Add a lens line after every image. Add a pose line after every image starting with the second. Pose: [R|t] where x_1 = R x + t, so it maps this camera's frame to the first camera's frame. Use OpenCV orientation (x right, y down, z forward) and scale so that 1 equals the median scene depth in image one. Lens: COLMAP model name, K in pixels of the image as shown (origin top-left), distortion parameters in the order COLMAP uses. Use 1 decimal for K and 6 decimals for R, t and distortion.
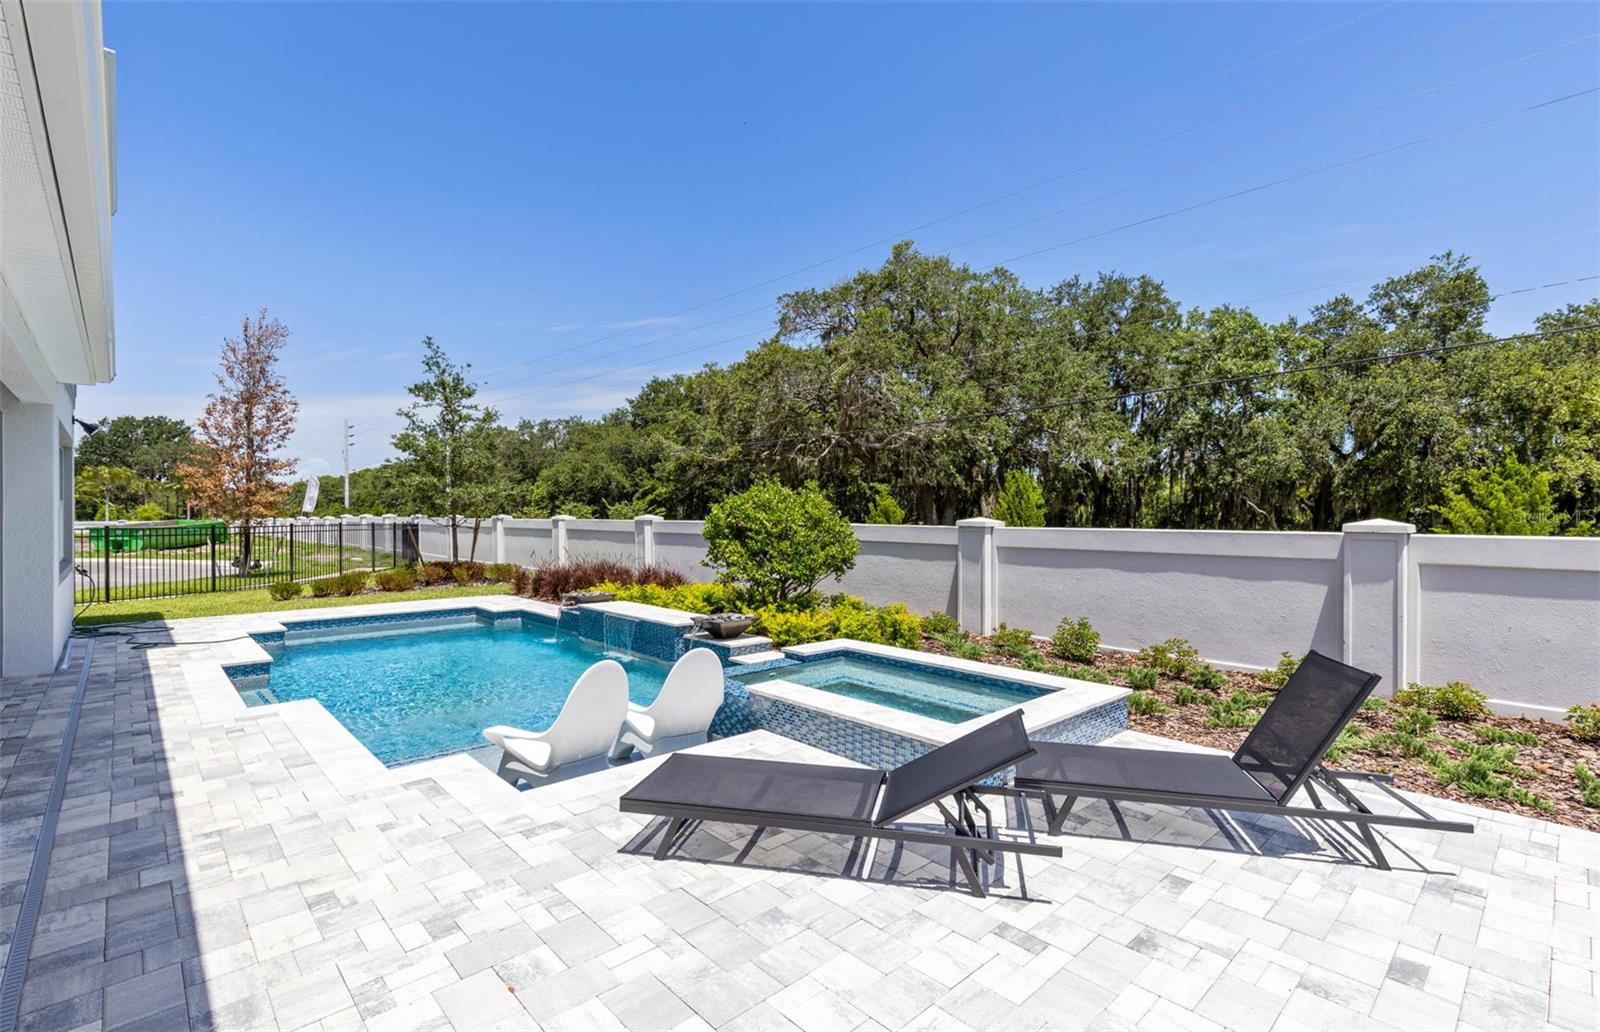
lens RADIAL K [[724.9, 0, 799.9], [0, 724.9, 522.9], [0, 0, 1]] dist [0.009420, -0.001062]
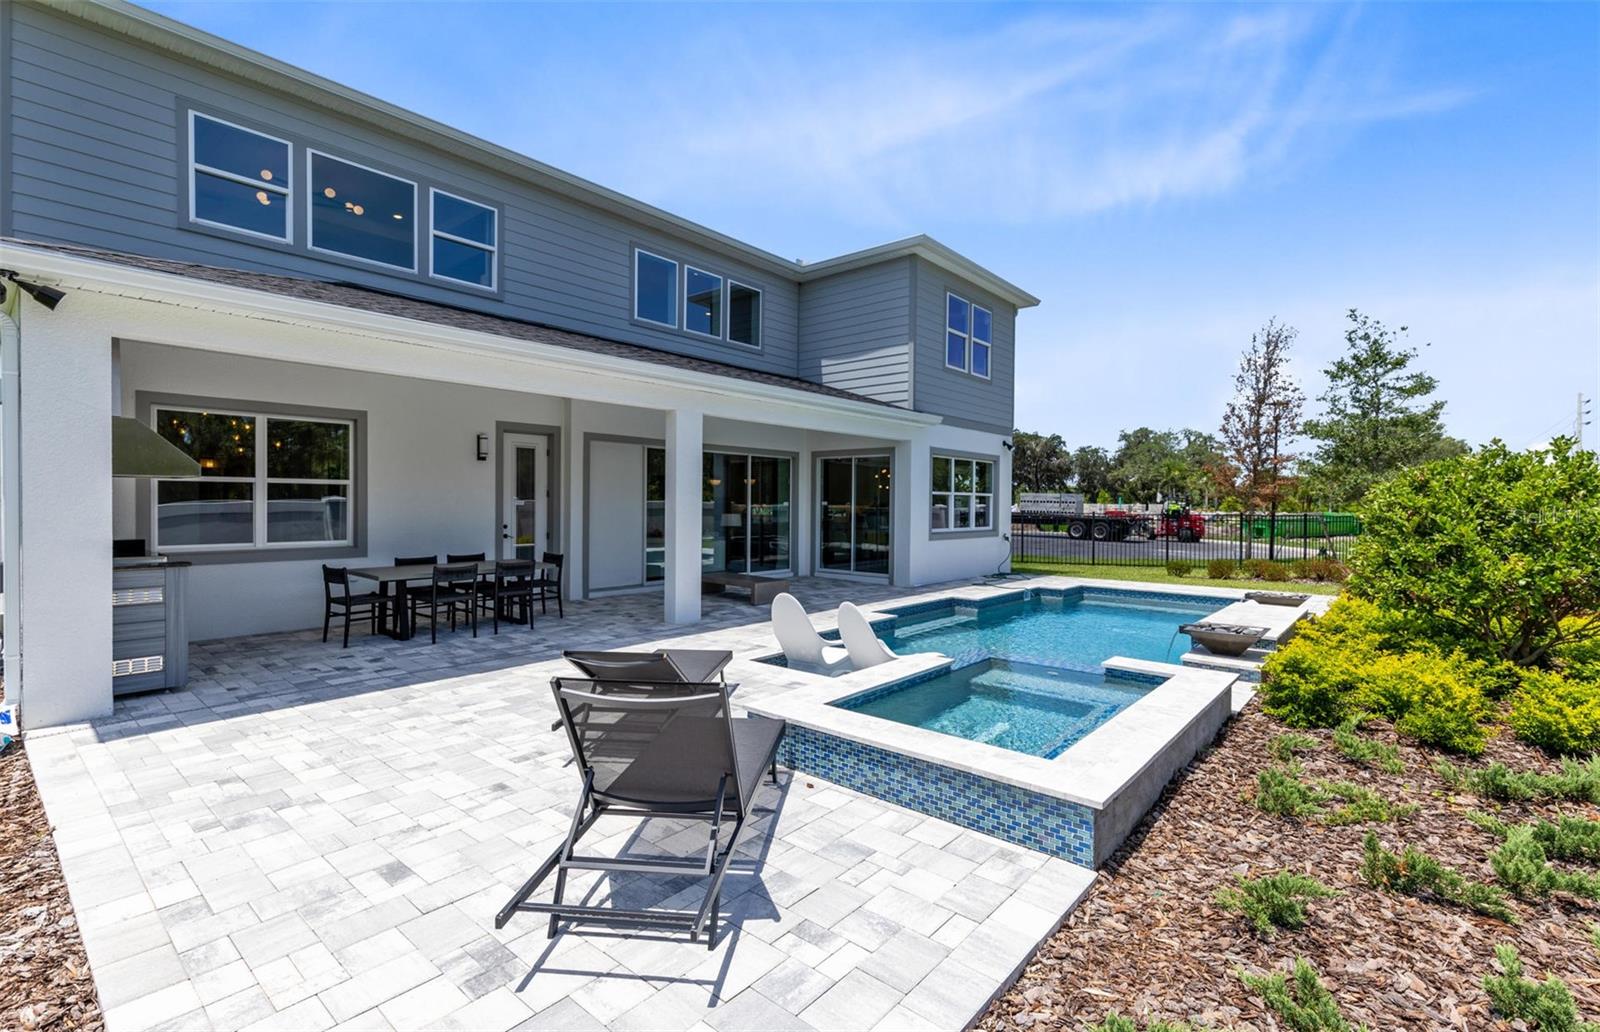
lens RADIAL K [[724.9, 0, 812.4], [0, 724.9, 506.5], [0, 0, 1]] dist [0.009420, -0.001062]
pose [[0.113155, 0.001218, -0.993577, 0.441336], [-0.018874, 0.999821, -0.000924, 0.005275], [0.993398, 0.018857, 0.113158, 0.326026]]
